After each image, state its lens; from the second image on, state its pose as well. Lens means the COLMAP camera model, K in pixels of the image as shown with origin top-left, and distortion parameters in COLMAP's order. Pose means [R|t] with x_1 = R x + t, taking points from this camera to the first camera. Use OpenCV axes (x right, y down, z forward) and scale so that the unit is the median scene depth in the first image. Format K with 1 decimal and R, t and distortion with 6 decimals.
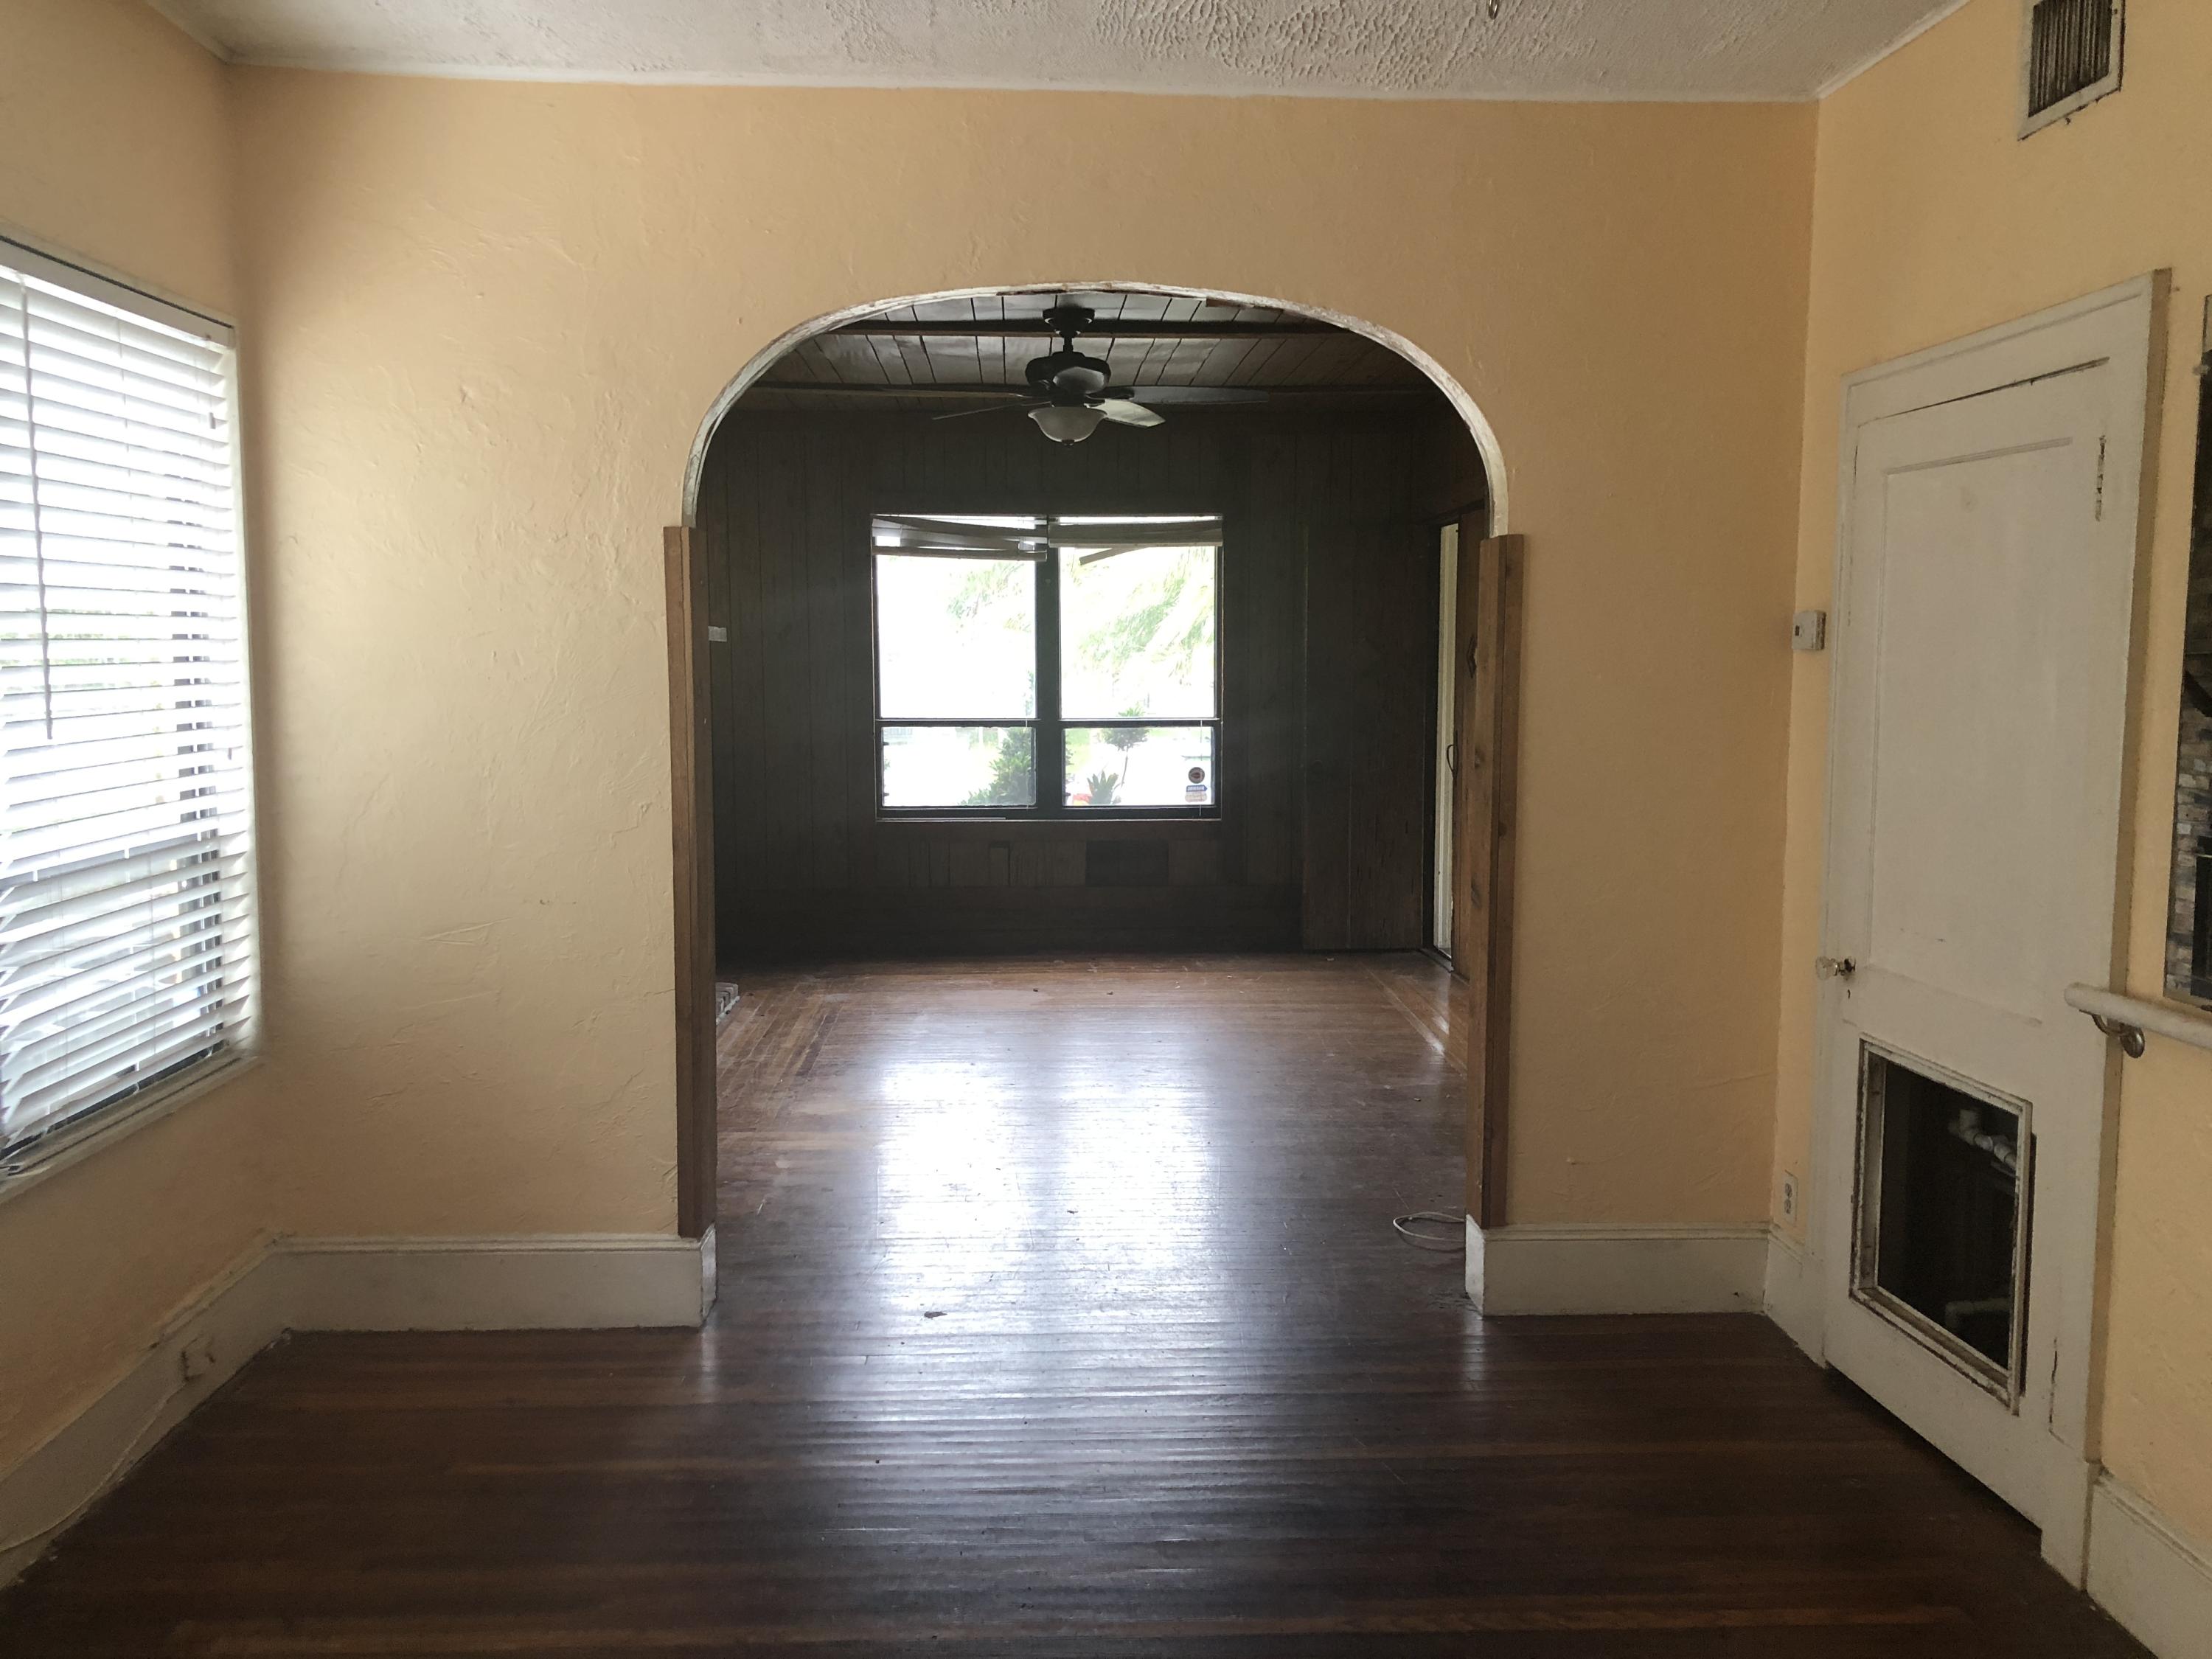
lens RADIAL K [[1812.4, 0, 1094.0], [0, 1812.4, 822.3], [0, 0, 1]] dist [0.048808, -0.063399]
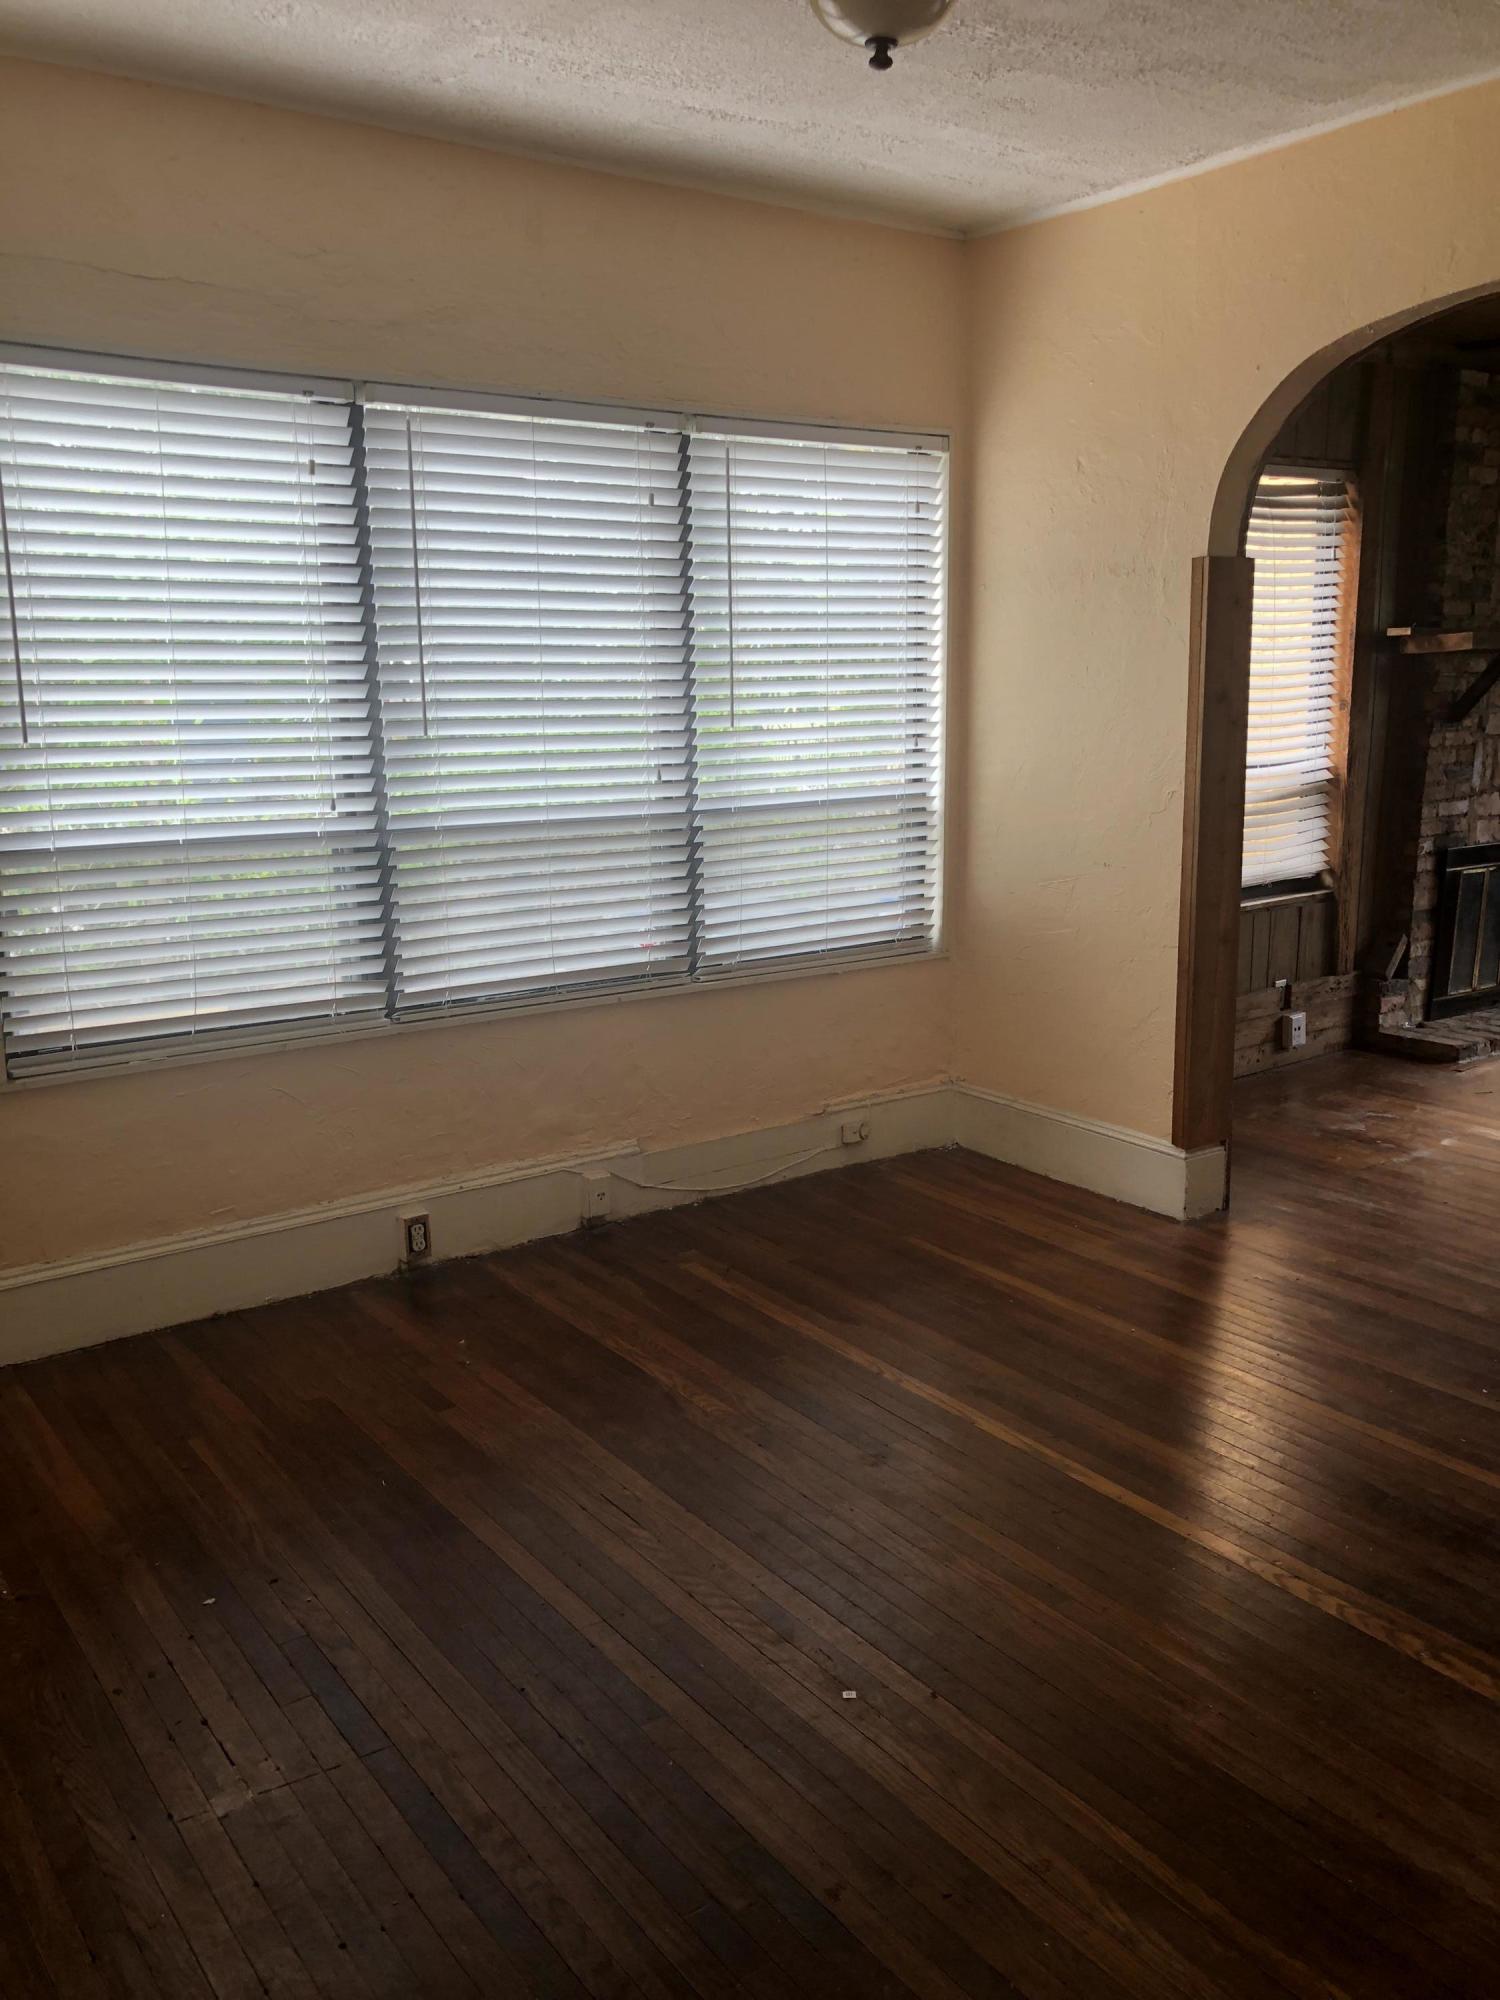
lens RADIAL K [[1638.7, 0, 738.2], [0, 1638.7, 991.7], [0, 0, 1]] dist [0.048808, -0.063399]
pose [[0.535292, 0.152352, -0.830814, 0.529316], [-0.067333, 0.988165, 0.137824, -0.009284], [0.841979, -0.017835, 0.539216, 0.153068]]
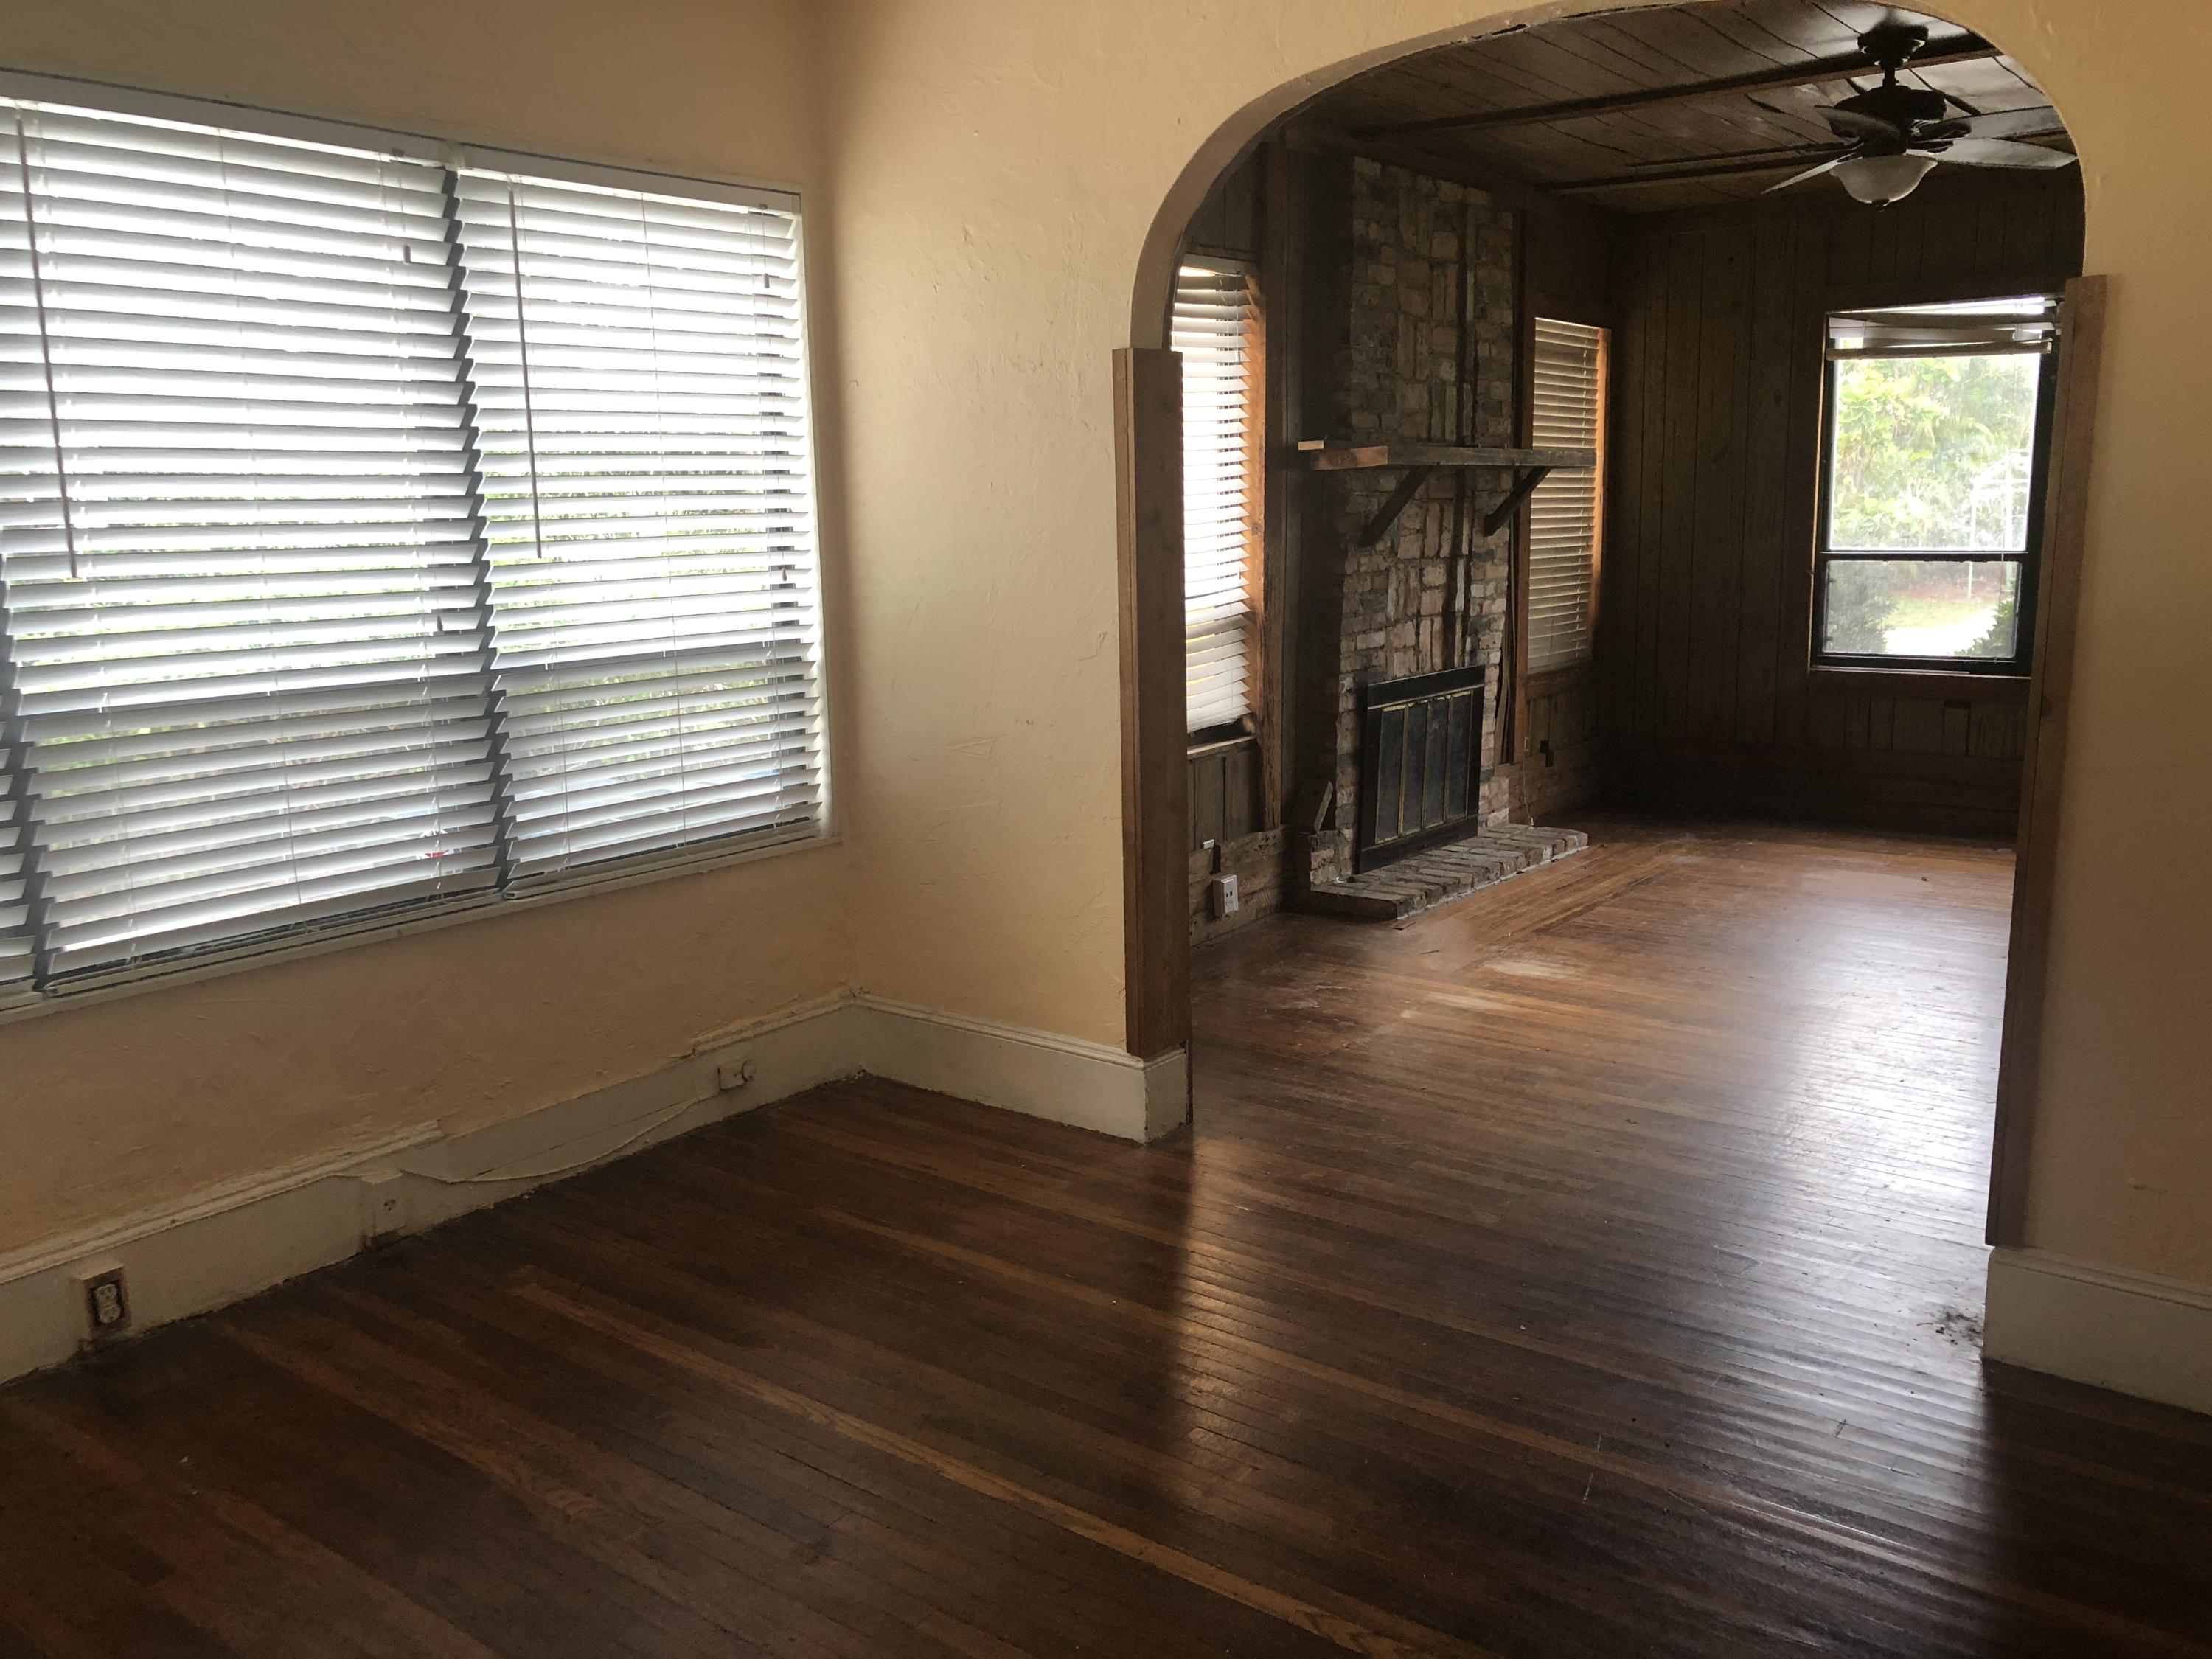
lens RADIAL K [[1812.4, 0, 1117.2], [0, 1812.4, 820.8], [0, 0, 1]] dist [0.048808, -0.063399]
pose [[0.768280, 0.100074, -0.632243, 0.403522], [-0.043625, 0.993593, 0.104258, -0.010057], [0.638626, -0.052518, 0.767723, 0.219468]]
